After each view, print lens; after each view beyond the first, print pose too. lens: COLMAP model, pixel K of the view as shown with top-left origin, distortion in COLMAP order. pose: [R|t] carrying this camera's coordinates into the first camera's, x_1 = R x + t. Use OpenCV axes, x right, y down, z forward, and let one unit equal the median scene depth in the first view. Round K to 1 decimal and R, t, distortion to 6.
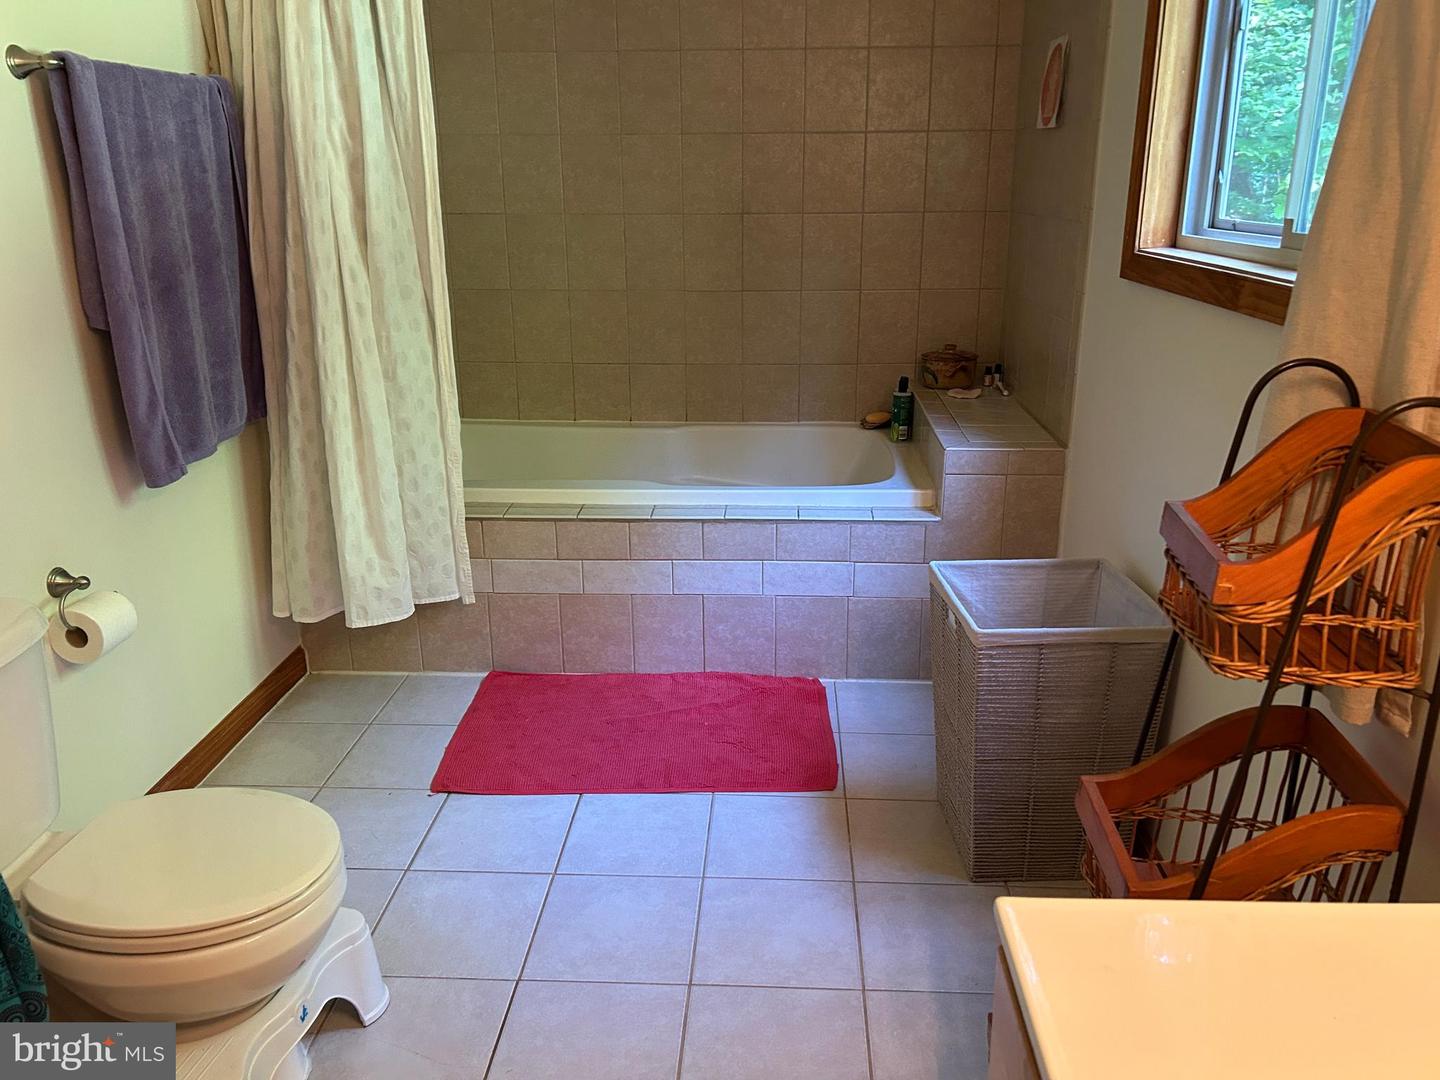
lens RADIAL K [[1083.8, 0, 718.9], [0, 1083.8, 542.9], [0, 0, 1]] dist [0.000467, -0.000813]
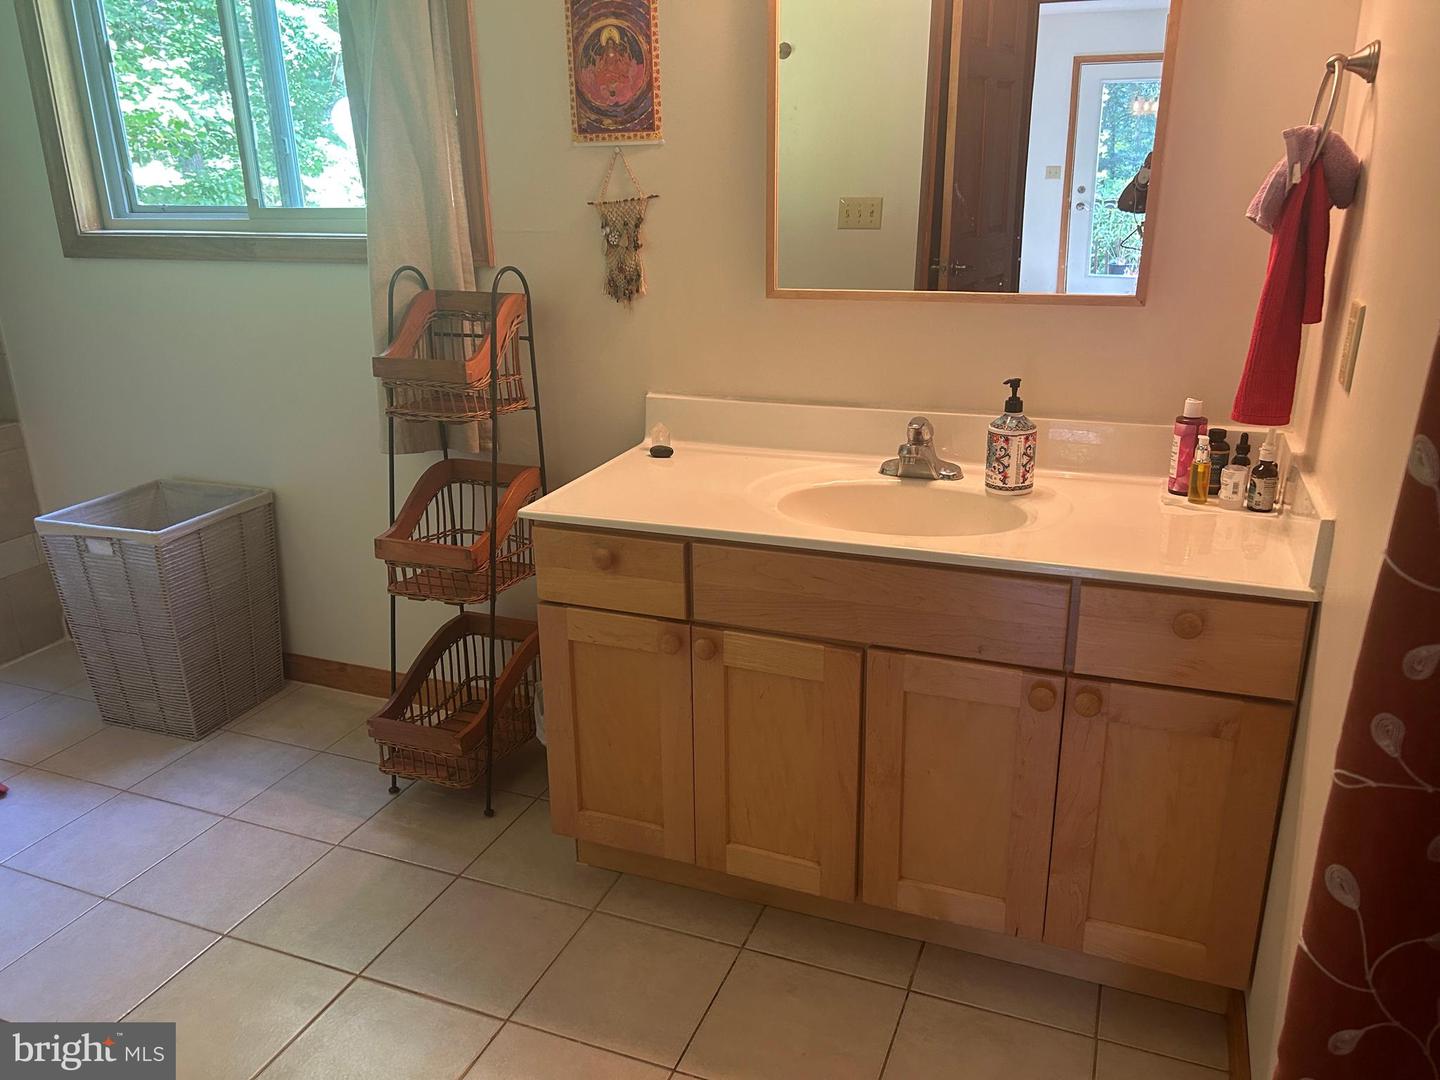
lens RADIAL K [[1083.8, 0, 722.9], [0, 1083.8, 541.3], [0, 0, 1]] dist [0.000467, -0.000813]
pose [[0.308488, -0.291917, 0.905328, -0.695229], [0.305157, 0.931814, 0.196476, 0.043177], [-0.900952, 0.215656, 0.376534, -0.052254]]
